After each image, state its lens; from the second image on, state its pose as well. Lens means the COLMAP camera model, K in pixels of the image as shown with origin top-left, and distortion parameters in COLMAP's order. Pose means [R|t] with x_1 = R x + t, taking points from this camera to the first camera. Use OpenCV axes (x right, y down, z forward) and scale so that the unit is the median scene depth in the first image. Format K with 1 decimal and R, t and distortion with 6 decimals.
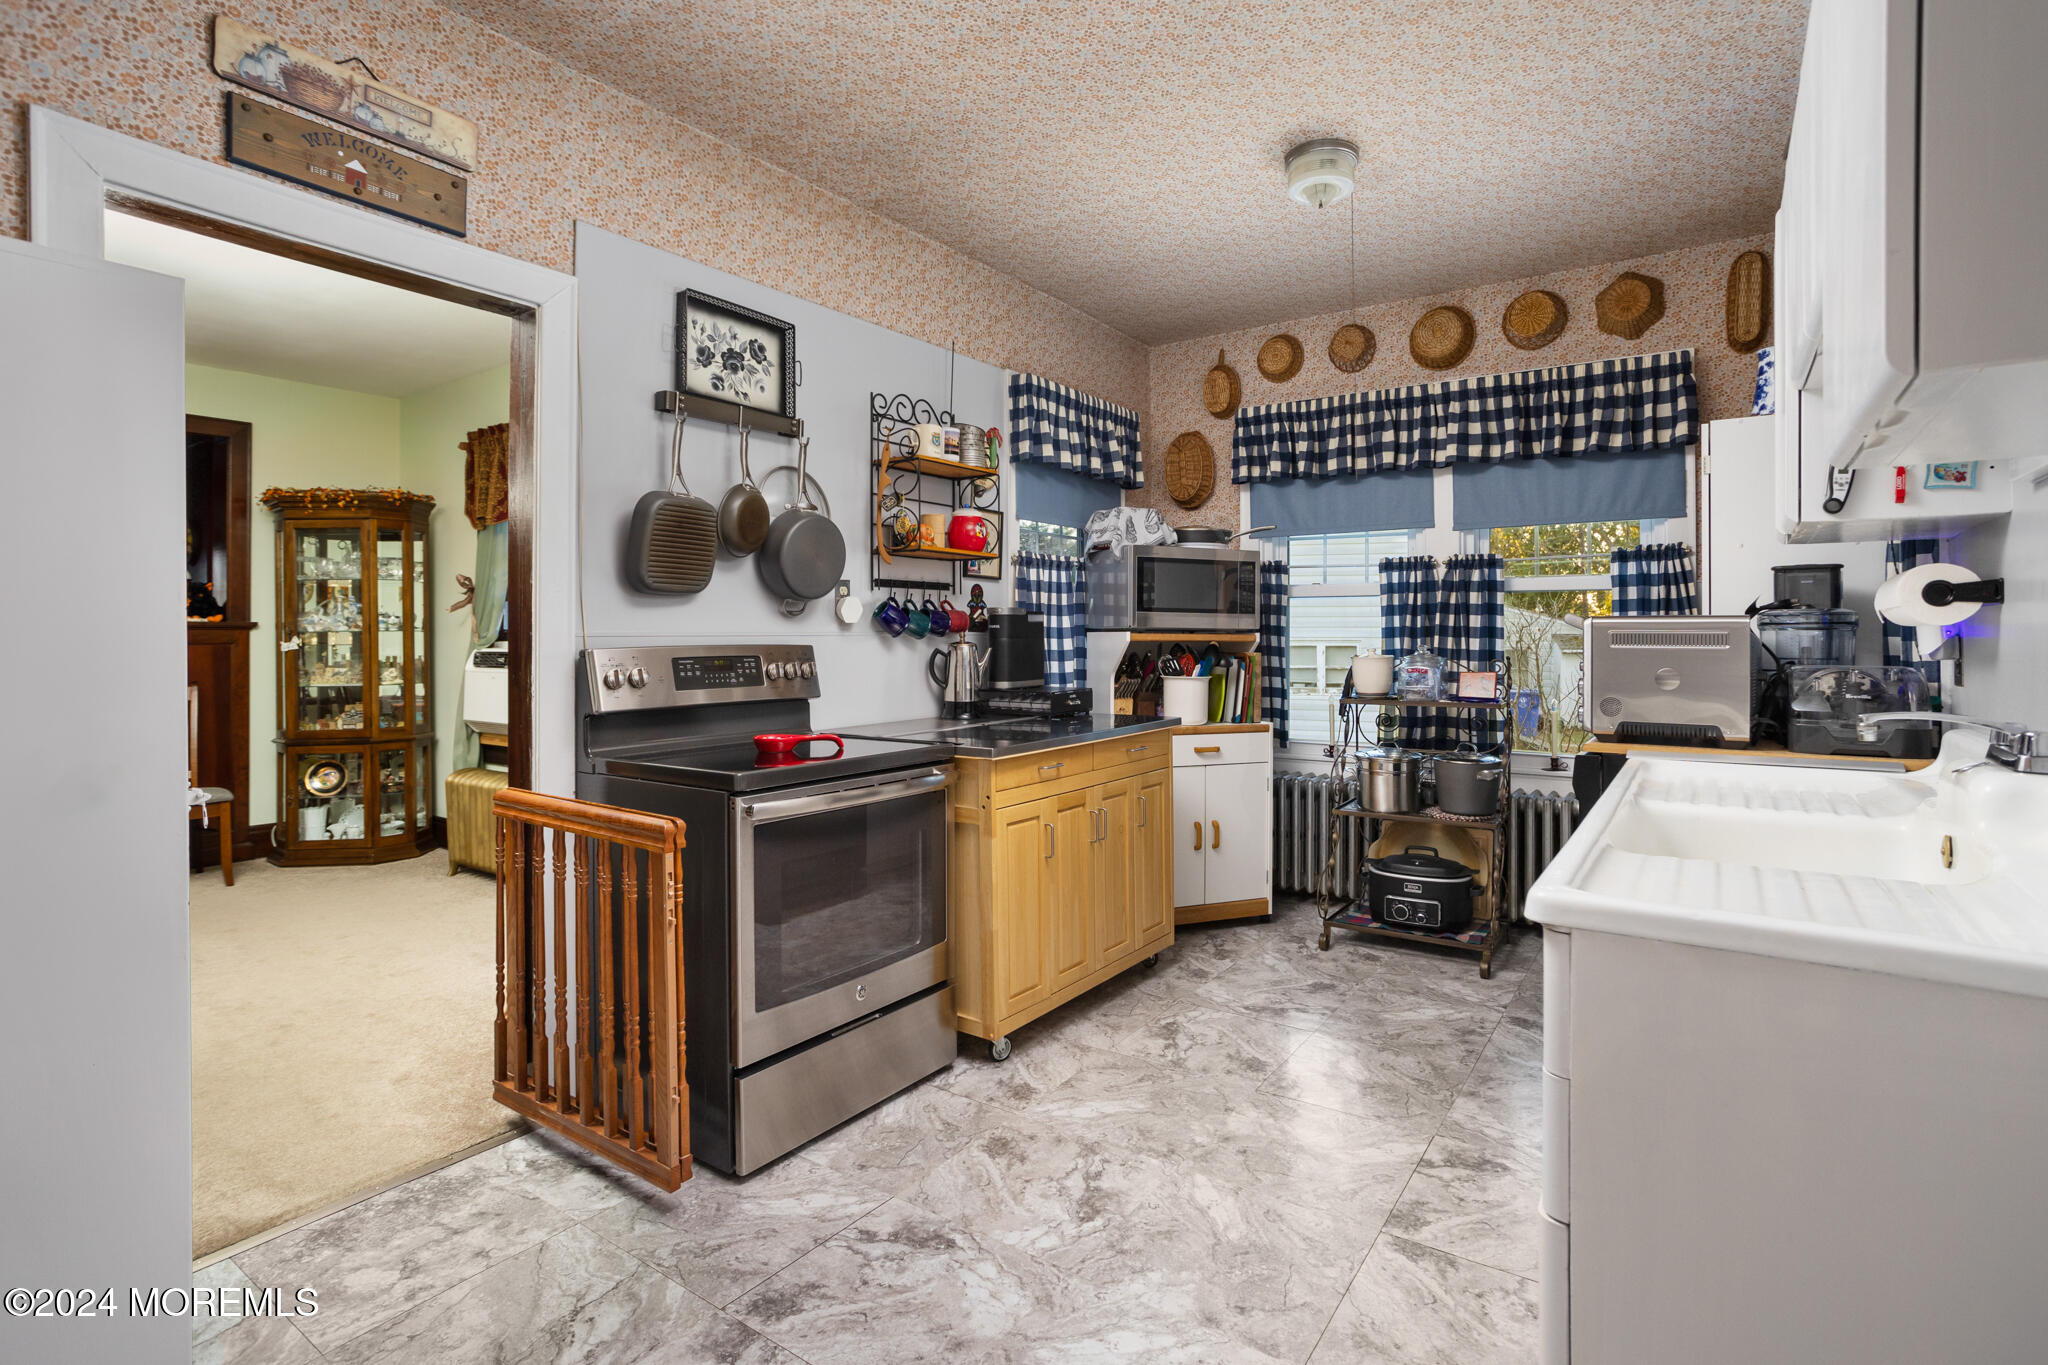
lens RADIAL K [[999.2, 0, 1017.2], [0, 999.2, 645.8], [0, 0, 1]] dist [-0.003638, 0.000574]
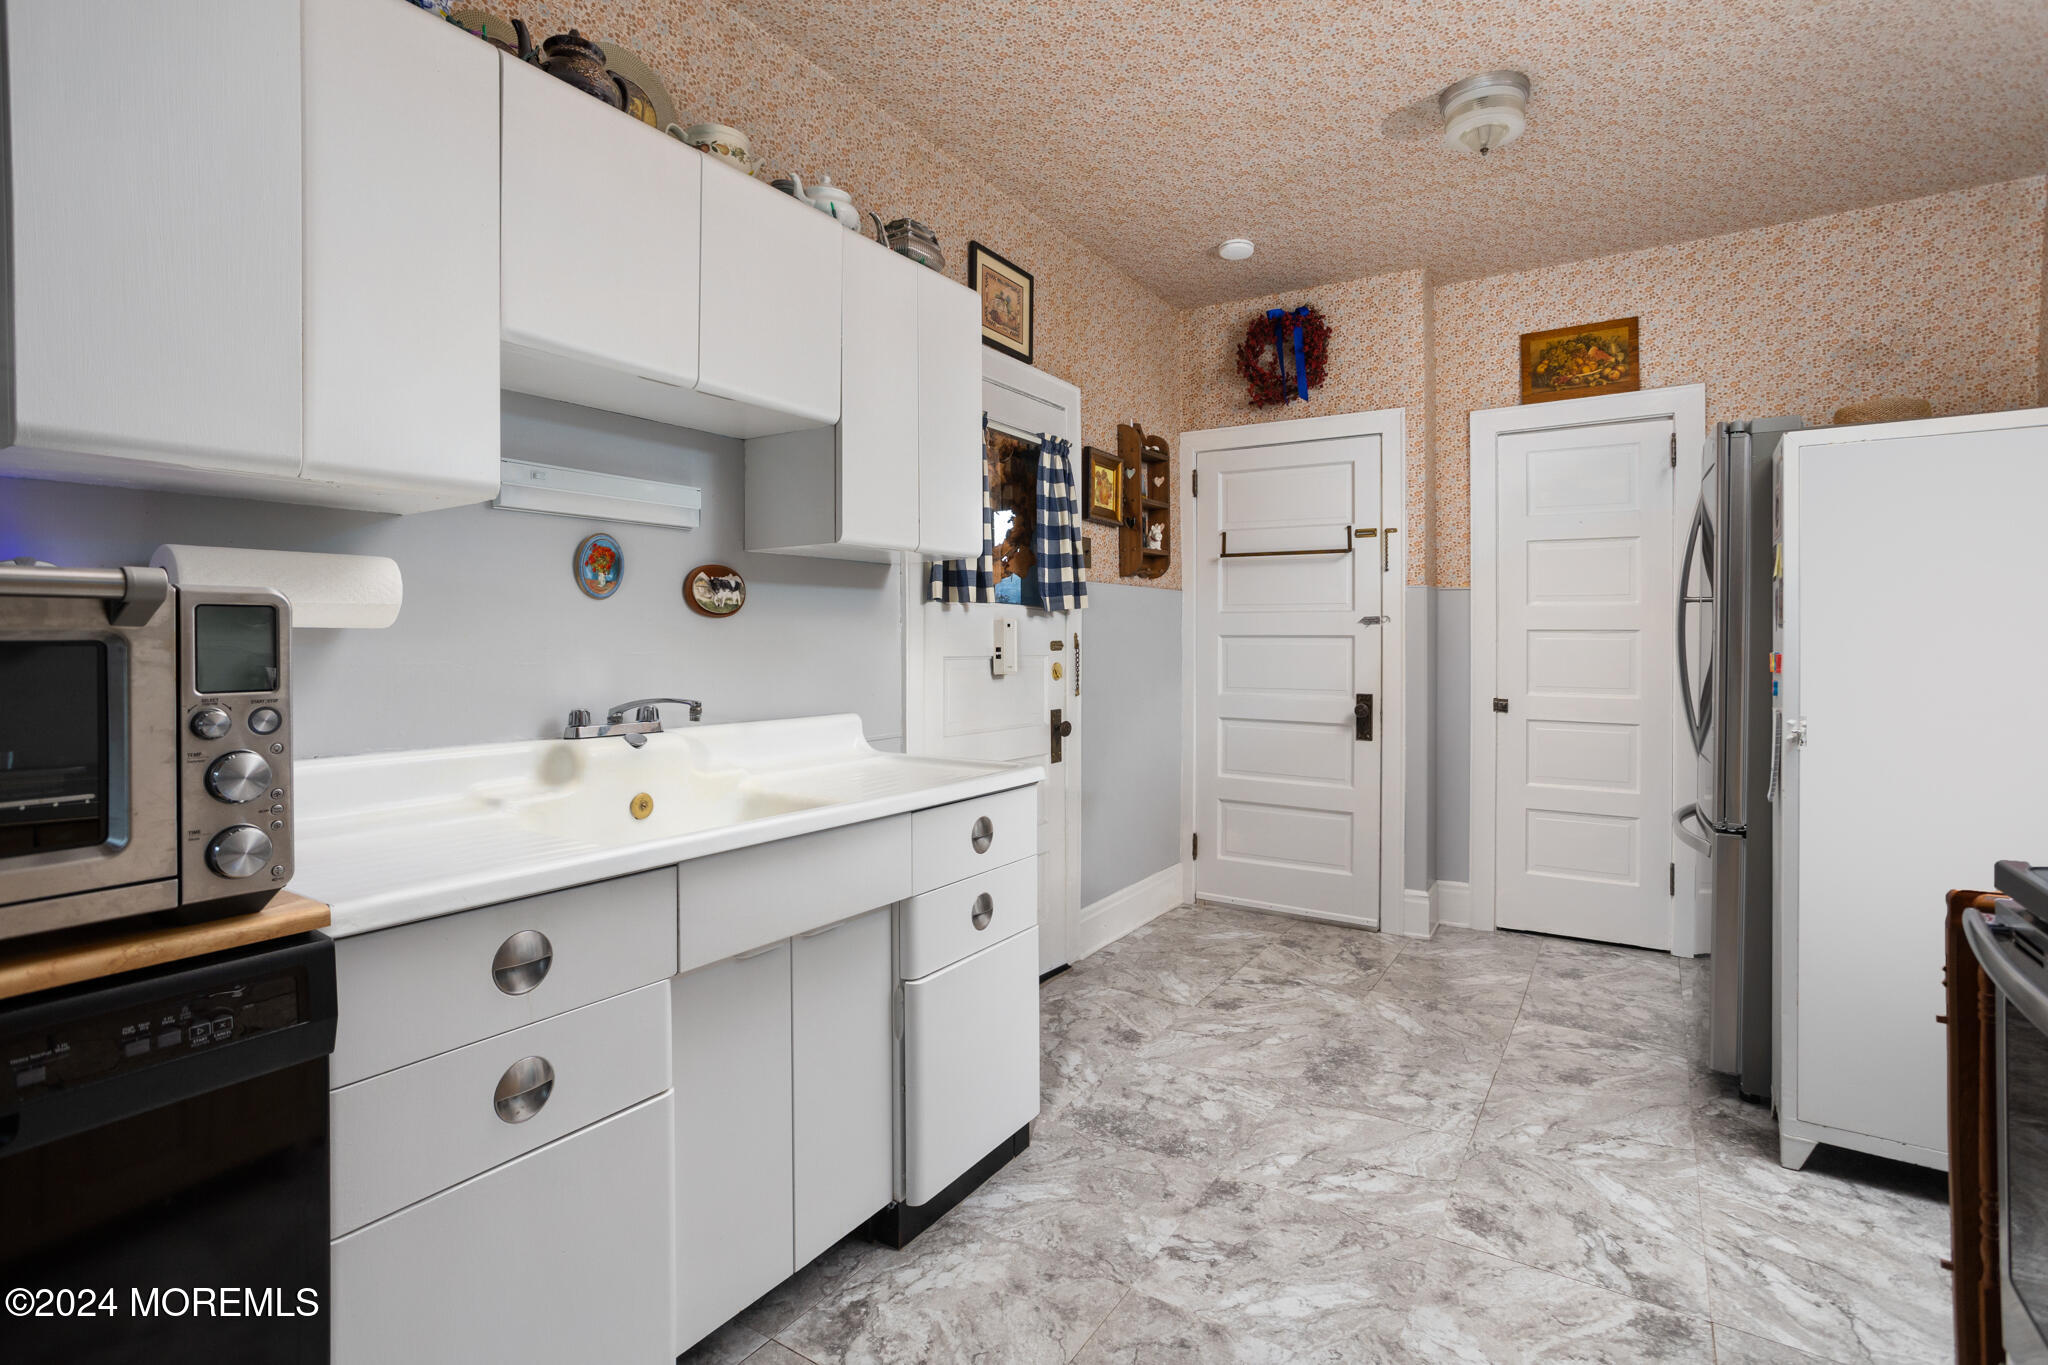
lens RADIAL K [[980.1, 0, 1022.2], [0, 980.1, 644.3], [0, 0, 1]] dist [-0.072251, 0.033743]
pose [[-0.998730, 0.000677, -0.050379, 0.280365], [-0.000123, 0.999874, 0.015870, -0.007578], [0.050384, 0.015856, -0.998604, 1.249148]]
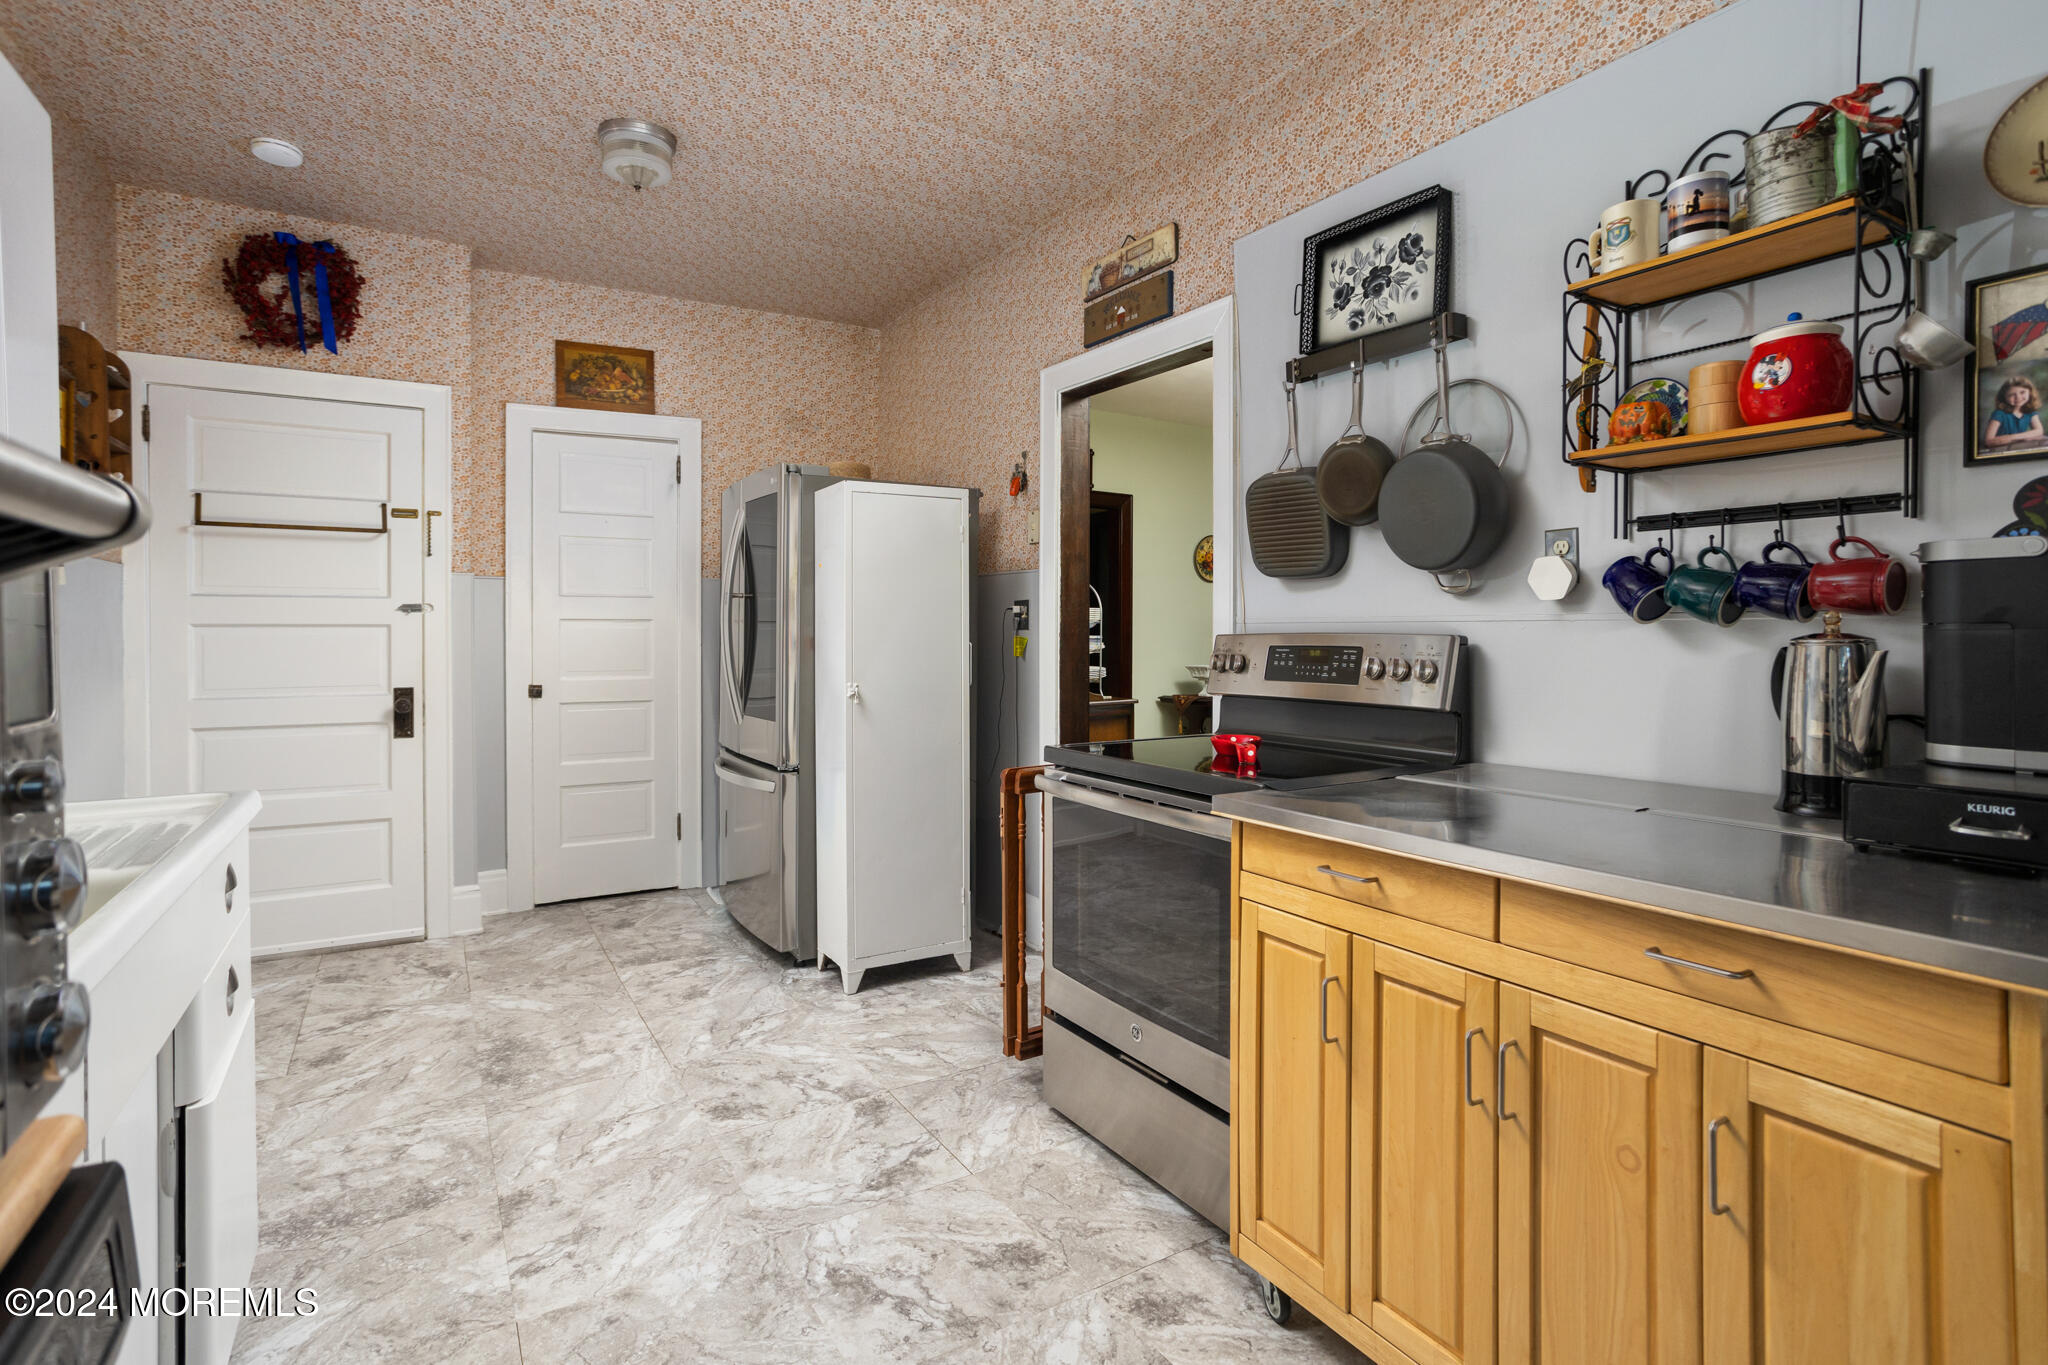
lens RADIAL K [[999.2, 0, 1017.2], [0, 999.2, 645.8], [0, 0, 1]] dist [-0.003638, 0.000574]
pose [[-0.387087, 0.019427, -0.921839, 0.629819], [-0.008578, 0.999659, 0.024669, -0.009111], [0.922003, 0.017456, -0.386788, 1.144311]]
